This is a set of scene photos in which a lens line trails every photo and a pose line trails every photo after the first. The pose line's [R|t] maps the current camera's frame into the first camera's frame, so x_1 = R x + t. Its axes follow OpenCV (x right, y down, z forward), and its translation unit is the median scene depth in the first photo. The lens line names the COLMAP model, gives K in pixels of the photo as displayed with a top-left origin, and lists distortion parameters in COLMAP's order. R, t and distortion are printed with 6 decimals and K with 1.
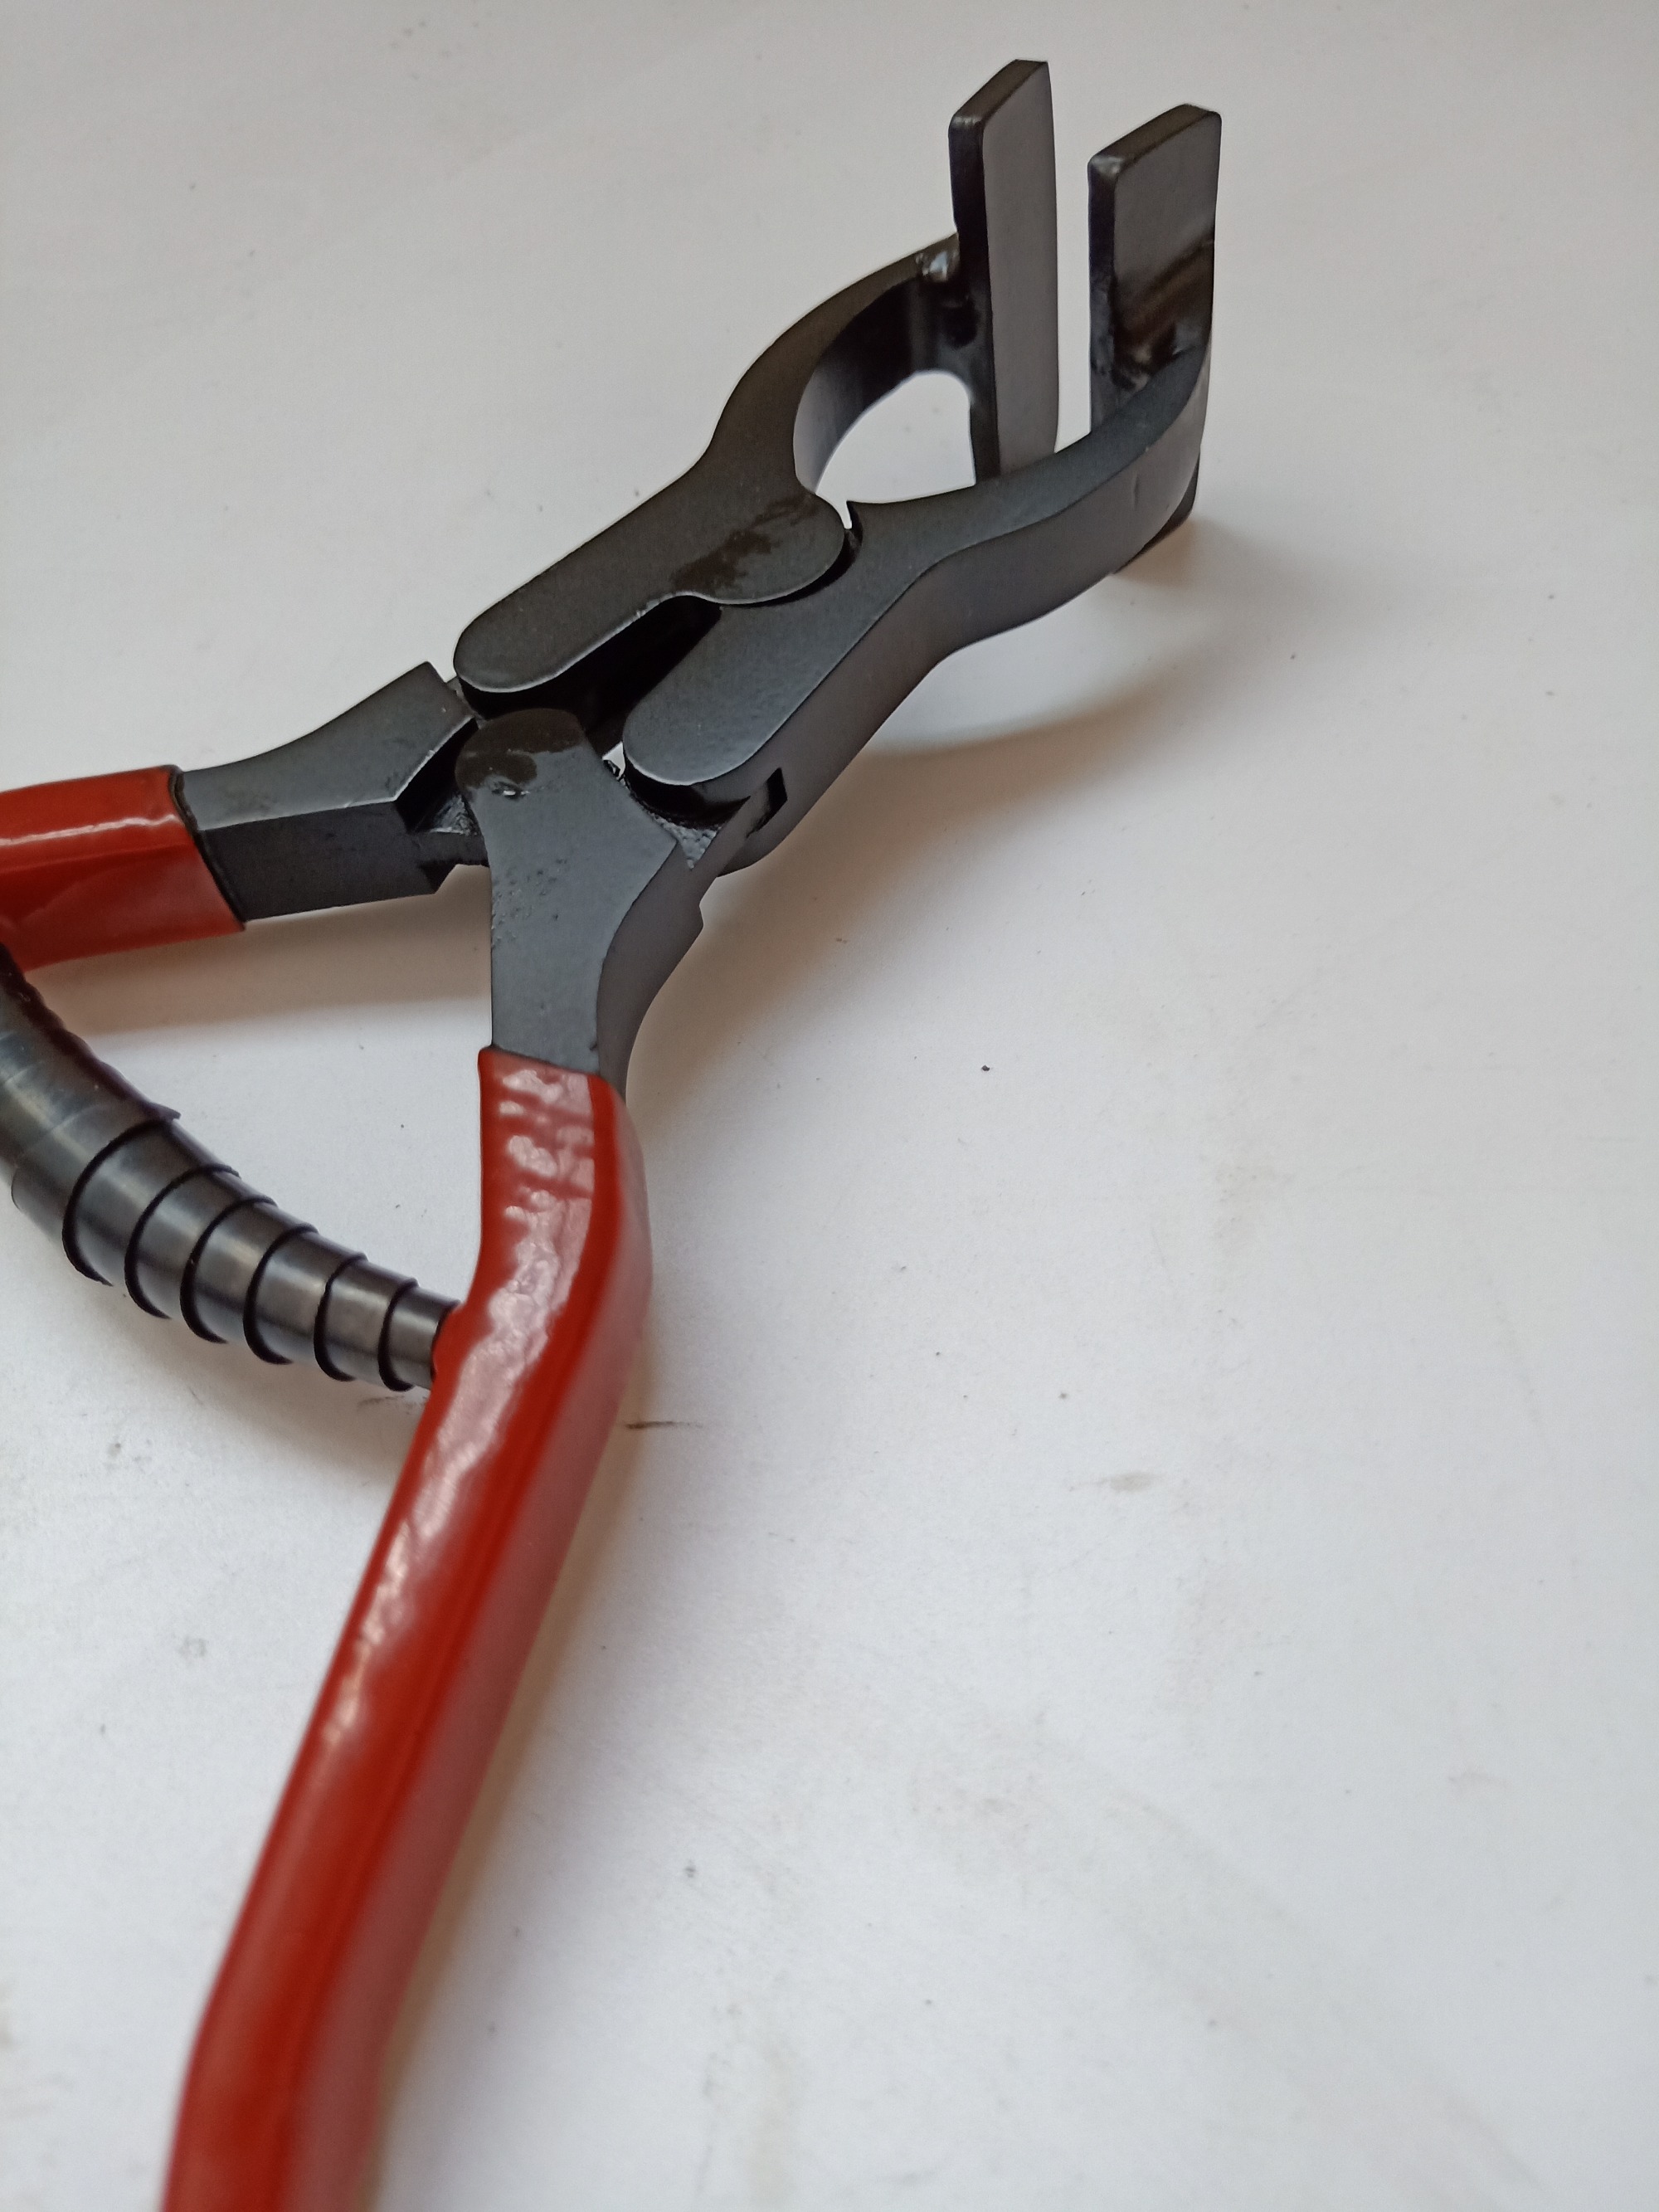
lens RADIAL K [[1611.0, 0, 829.5], [0, 1611.0, 1106.0], [0, 0, 1]] dist [-0.031268, -0.001788]
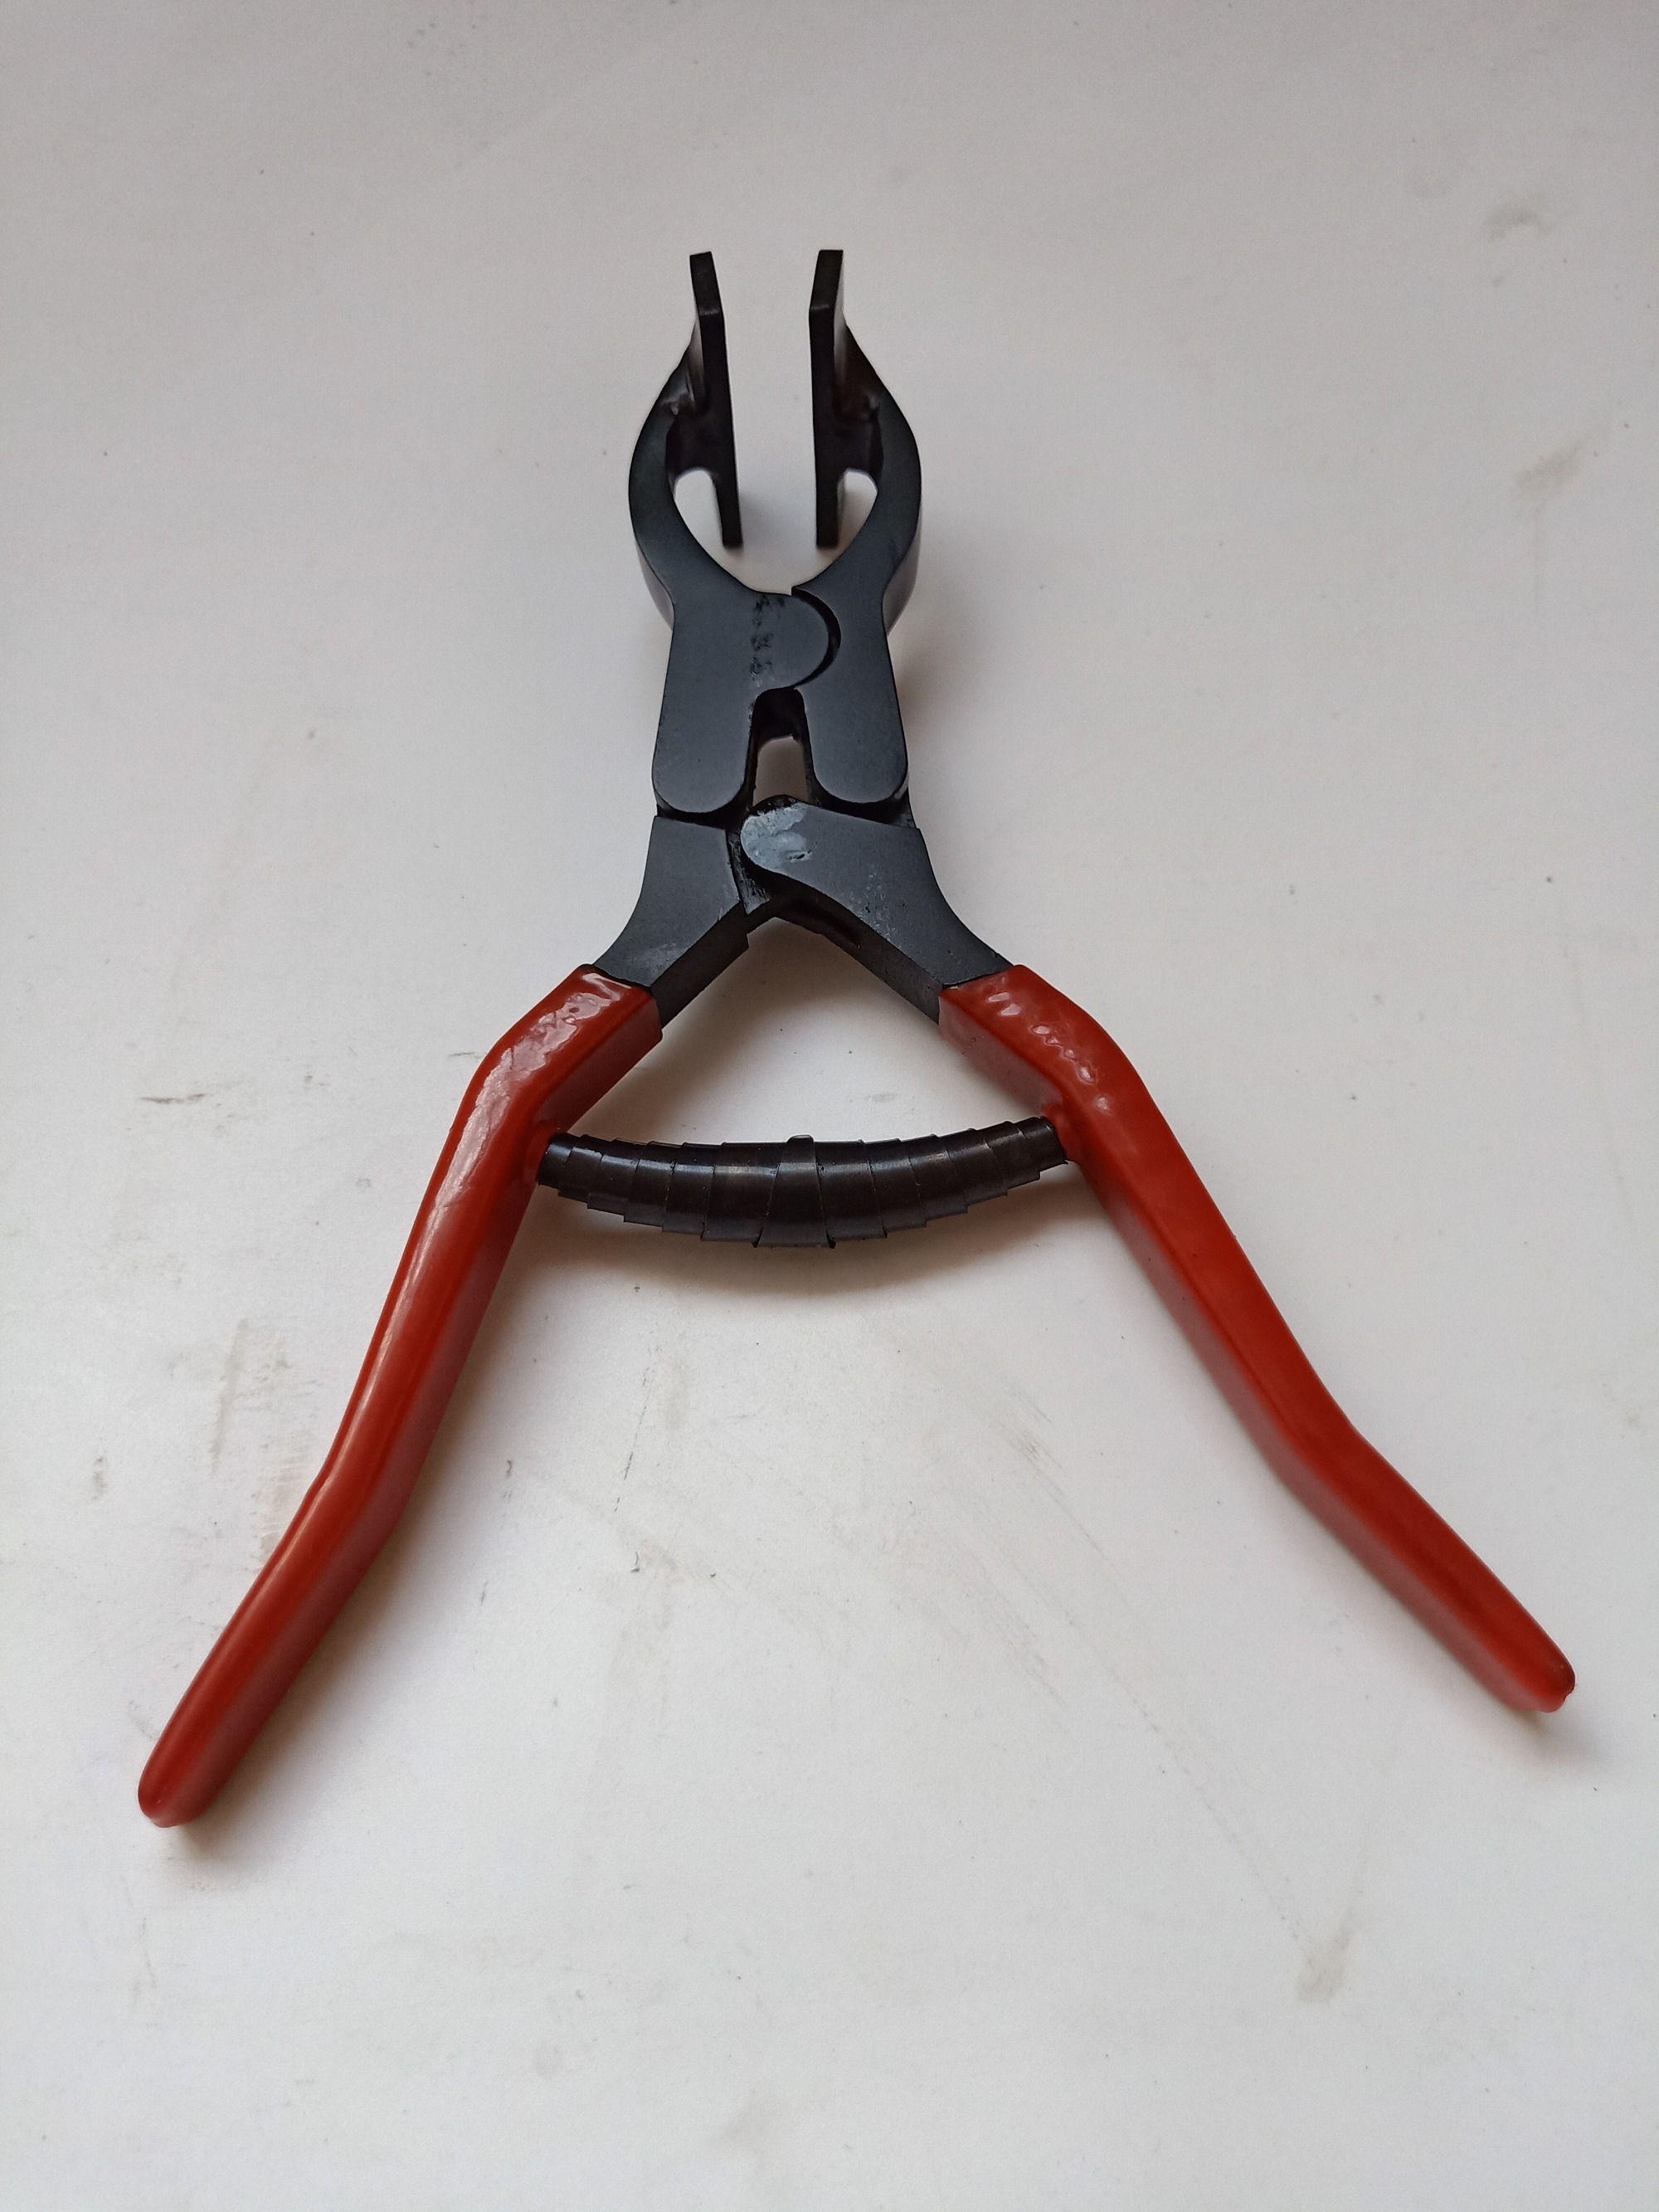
lens RADIAL K [[1611.0, 0, 829.5], [0, 1611.0, 1106.0], [0, 0, 1]] dist [-0.031268, -0.001788]
pose [[0.999877, 0.006739, 0.014168, 0.104835], [-0.008631, 0.990391, 0.138026, -0.003597], [-0.013102, -0.138131, 0.990327, -0.802574]]
